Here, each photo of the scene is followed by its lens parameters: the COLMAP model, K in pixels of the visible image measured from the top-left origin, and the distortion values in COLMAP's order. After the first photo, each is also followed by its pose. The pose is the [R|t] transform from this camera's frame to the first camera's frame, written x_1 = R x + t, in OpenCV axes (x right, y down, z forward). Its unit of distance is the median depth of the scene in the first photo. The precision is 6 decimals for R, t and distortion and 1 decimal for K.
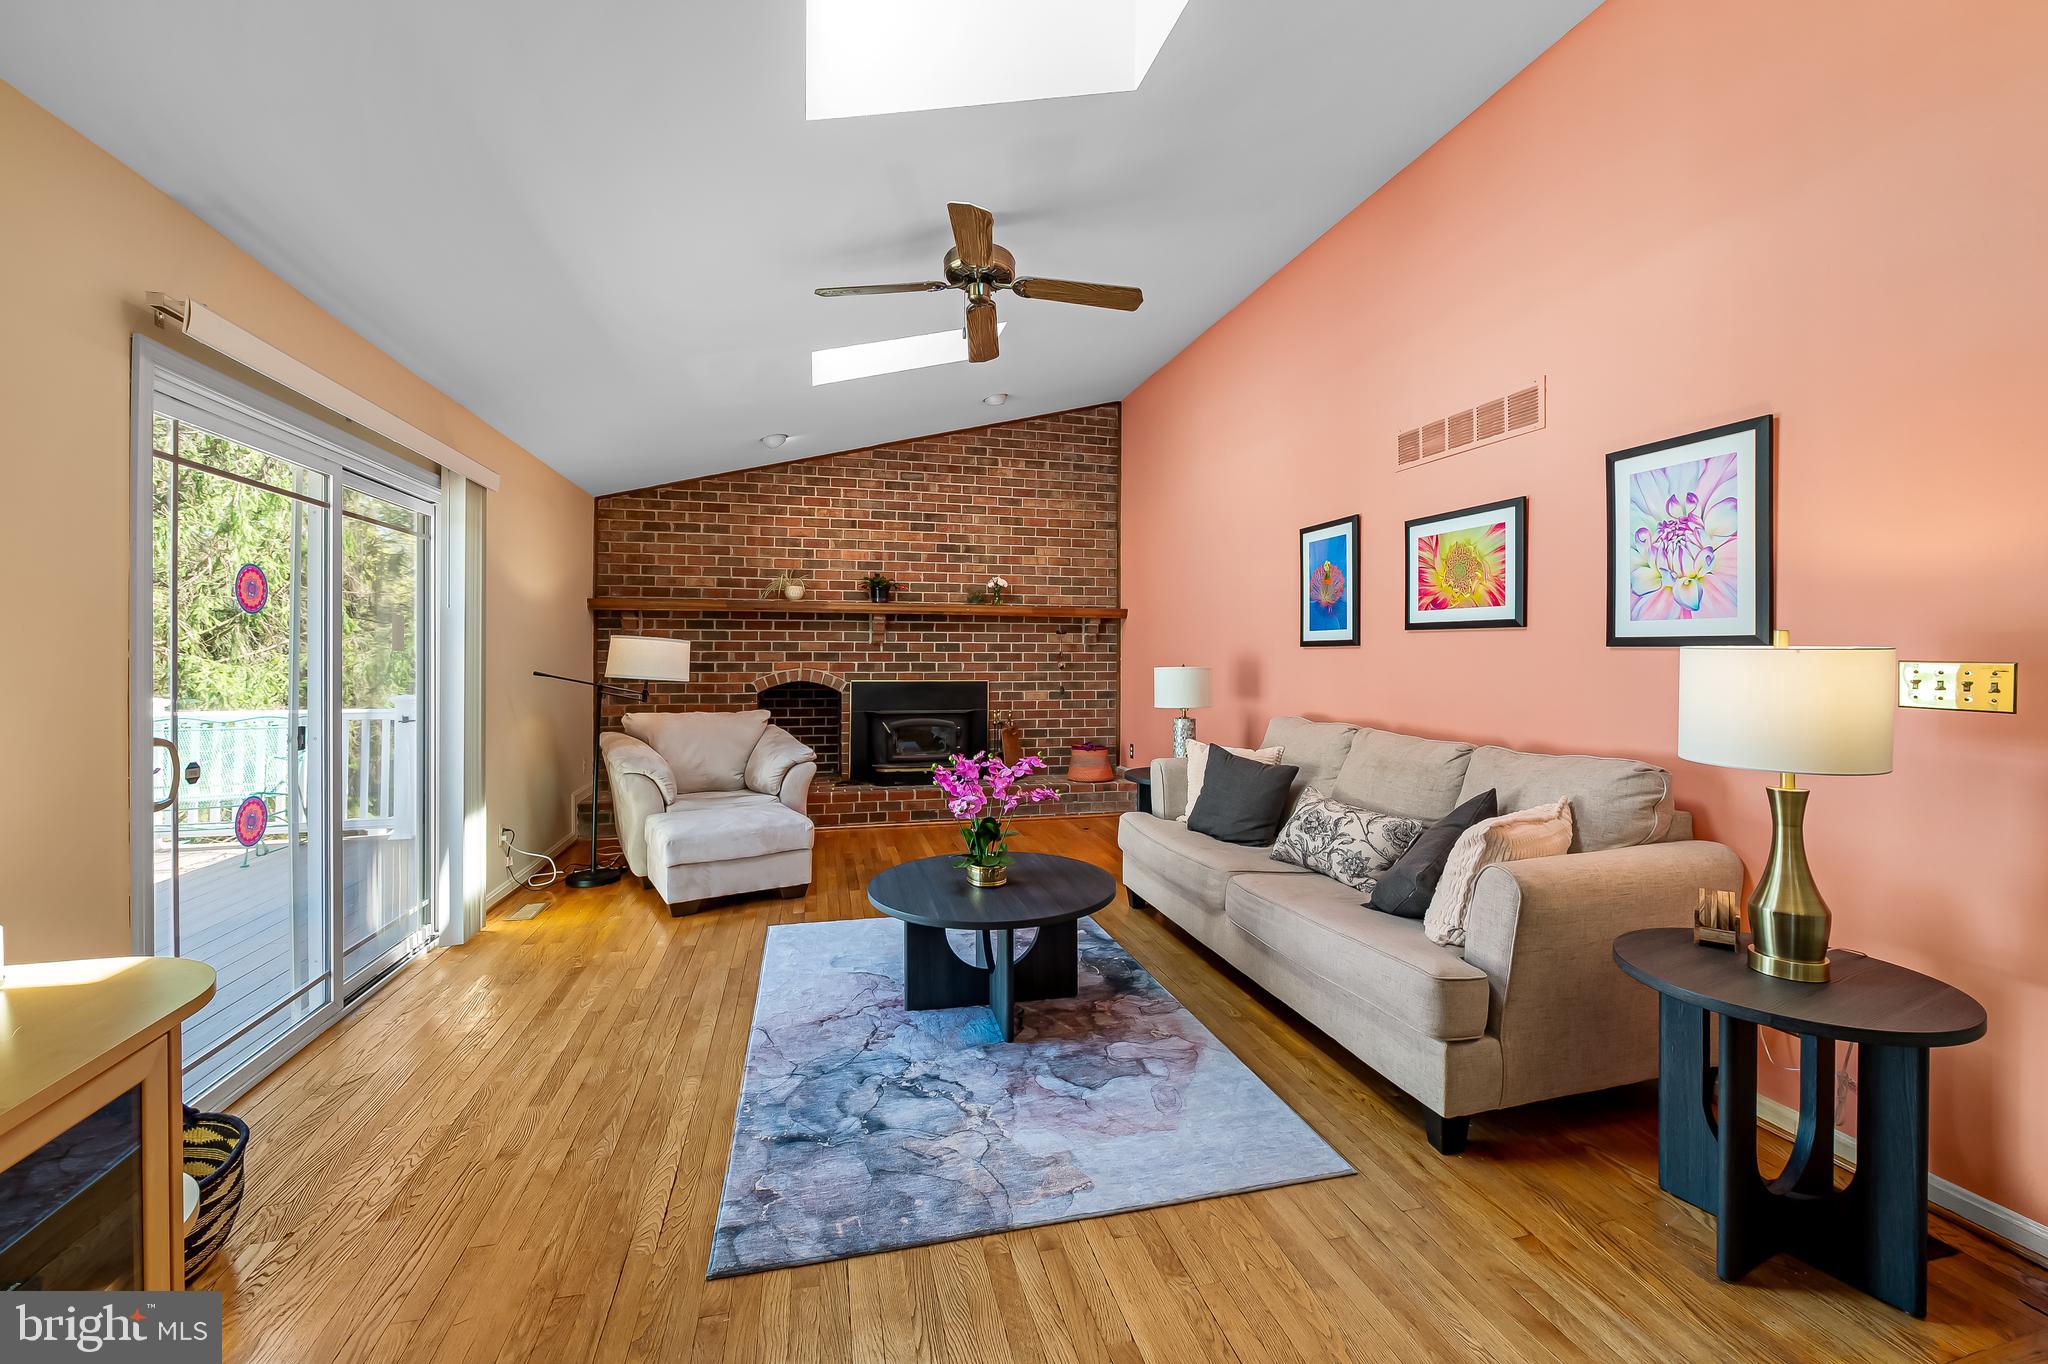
lens RADIAL K [[827.6, 0, 1035.8], [0, 827.6, 656.8], [0, 0, 1]] dist [0.000068, -0.007348]
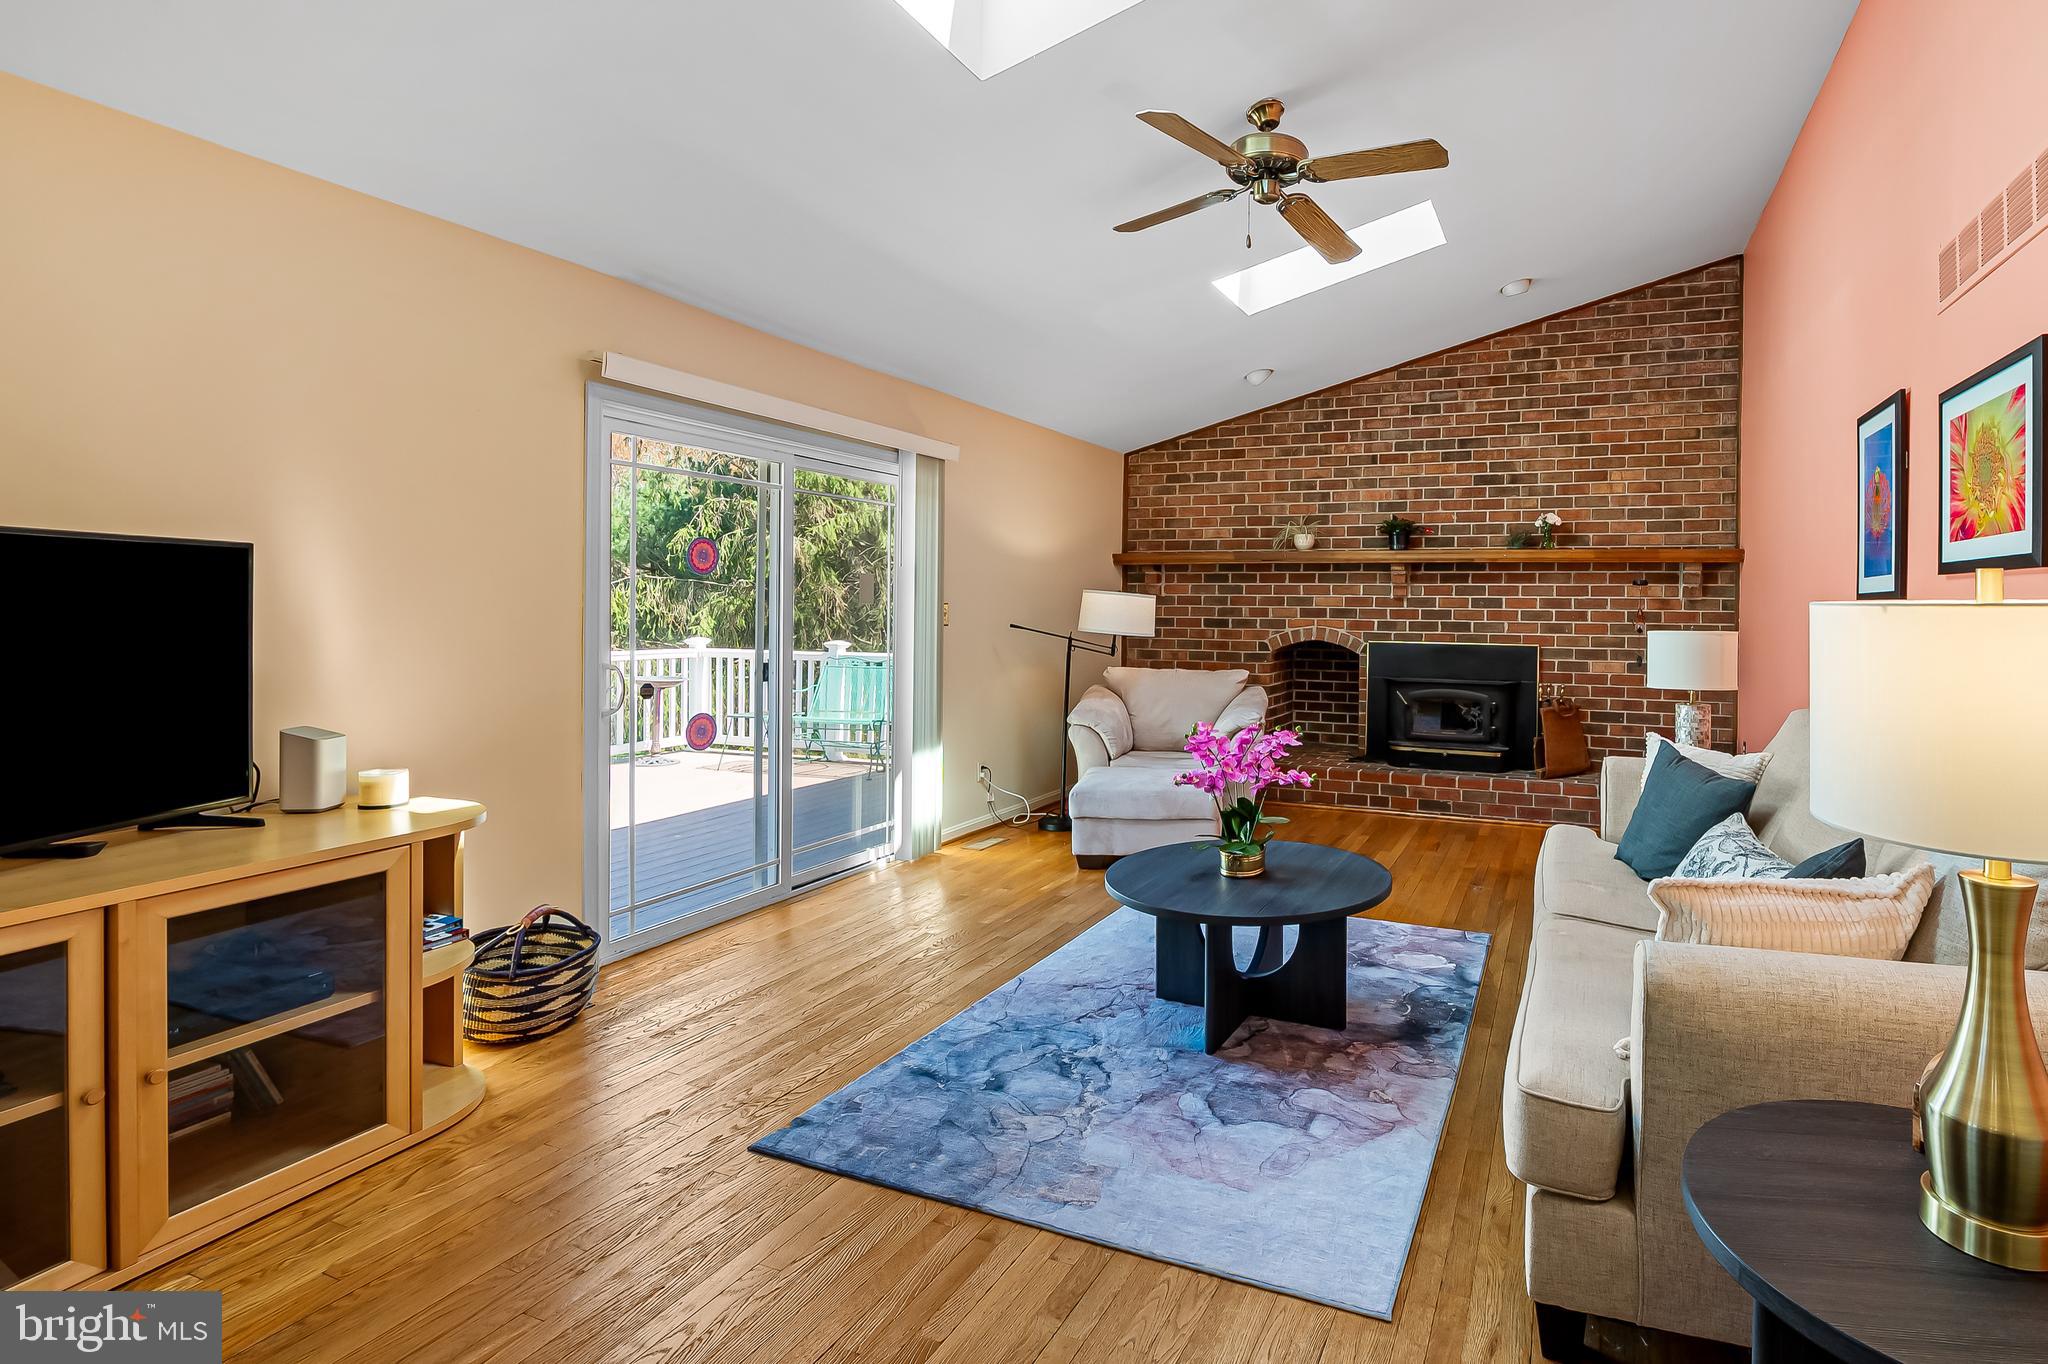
lens RADIAL K [[993.5, 0, 1224.6], [0, 993.5, 616.2], [0, 0, 1]] dist [-0.007433, -0.000025]
pose [[0.823138, 0.010259, -0.567749, 0.246648], [-0.009474, 0.999946, 0.004332, -0.000300], [0.567762, 0.001813, 0.823191, 0.063507]]
